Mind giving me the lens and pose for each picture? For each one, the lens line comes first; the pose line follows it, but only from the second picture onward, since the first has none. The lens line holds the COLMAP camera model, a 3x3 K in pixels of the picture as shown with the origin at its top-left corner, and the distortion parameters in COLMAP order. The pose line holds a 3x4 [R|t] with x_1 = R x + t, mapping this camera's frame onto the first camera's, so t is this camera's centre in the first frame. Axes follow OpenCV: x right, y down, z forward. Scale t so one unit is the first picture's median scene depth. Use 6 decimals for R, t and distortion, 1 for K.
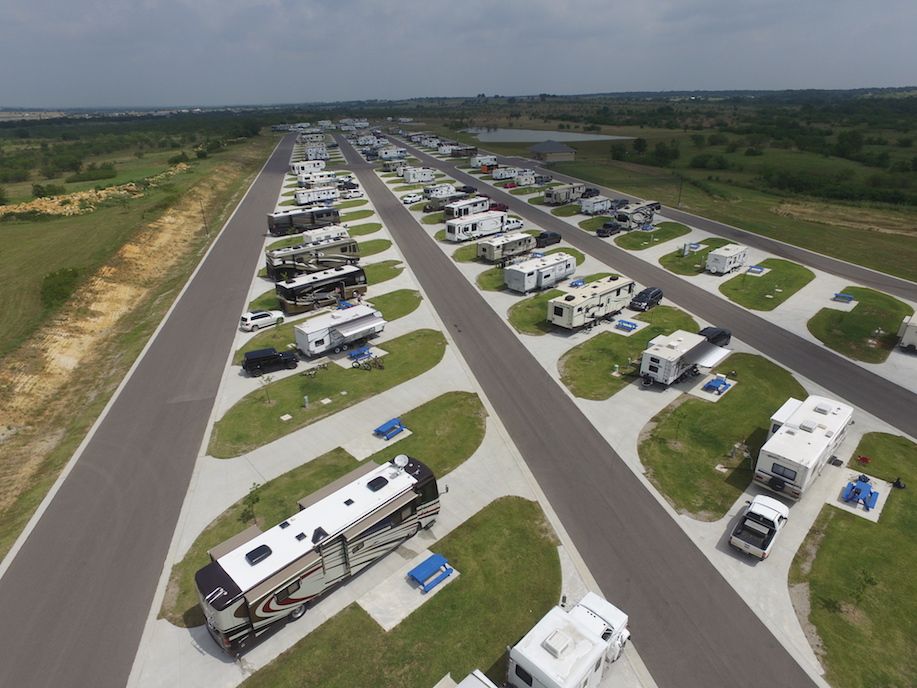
lens RADIAL K [[526.9, 0, 458.5], [0, 526.9, 344.0], [0, 0, 1]] dist [-0.027215, -0.000375]
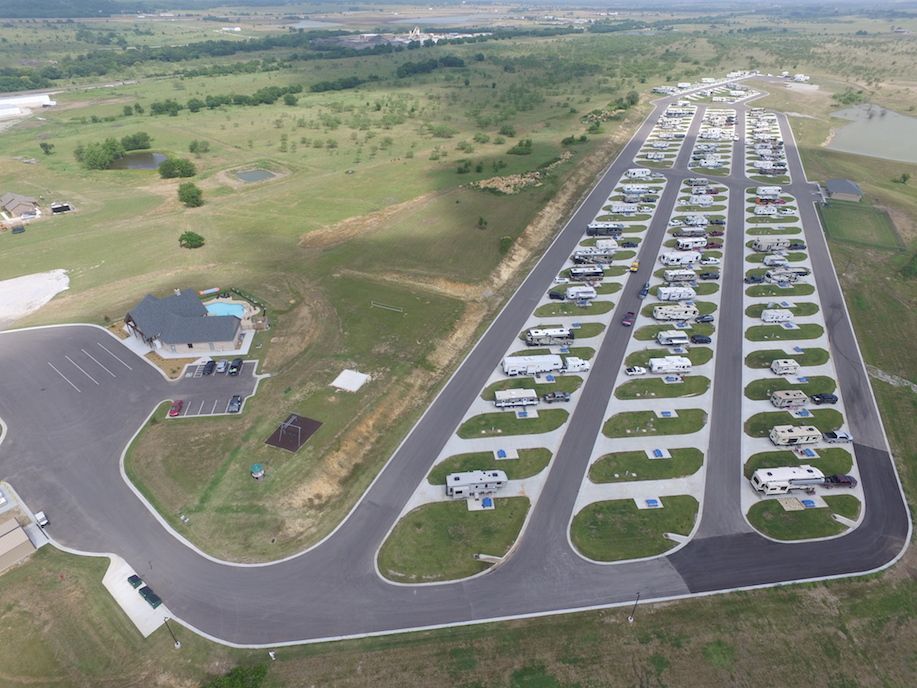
lens RADIAL K [[526.9, 0, 458.5], [0, 526.9, 344.0], [0, 0, 1]] dist [-0.027215, -0.000375]
pose [[0.776811, 0.369636, -0.509837, 0.816633], [-0.280458, 0.927952, 0.245455, -0.276155], [0.563834, -0.047684, 0.824511, -1.785972]]
